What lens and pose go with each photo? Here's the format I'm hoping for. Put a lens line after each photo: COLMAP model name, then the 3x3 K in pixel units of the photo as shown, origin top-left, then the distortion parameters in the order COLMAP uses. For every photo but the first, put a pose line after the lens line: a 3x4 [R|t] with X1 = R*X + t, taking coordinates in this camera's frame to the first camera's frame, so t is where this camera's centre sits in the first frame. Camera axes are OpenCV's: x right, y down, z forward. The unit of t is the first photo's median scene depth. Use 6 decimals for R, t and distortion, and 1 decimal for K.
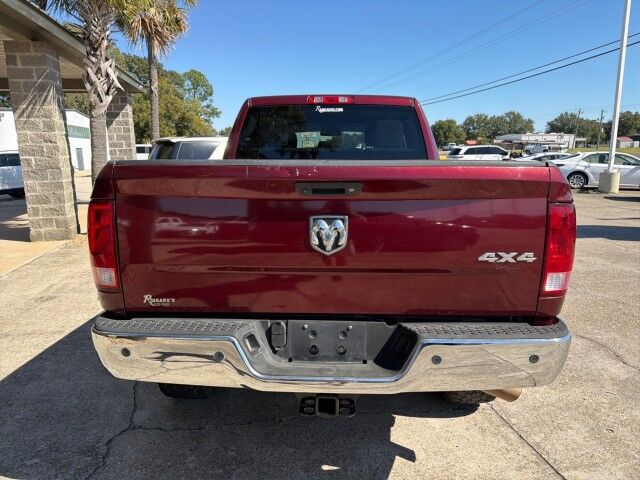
lens RADIAL K [[448.0, 0, 319.9], [0, 448.0, 241.0], [0, 0, 1]] dist [0.041889, -0.042295]
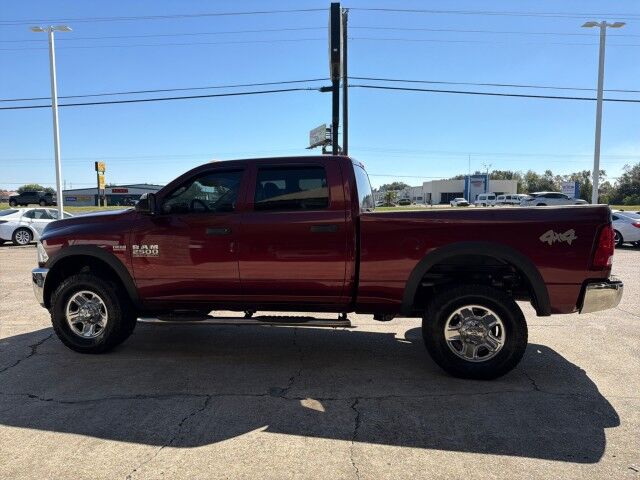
lens RADIAL K [[448.0, 0, 320.5], [0, 448.0, 239.2], [0, 0, 1]] dist [0.041889, -0.042295]
pose [[0.180755, -0.064903, 0.981384, -0.281922], [0.191434, 0.981058, 0.029623, -0.033915], [-0.964718, 0.182516, 0.189756, 0.192714]]
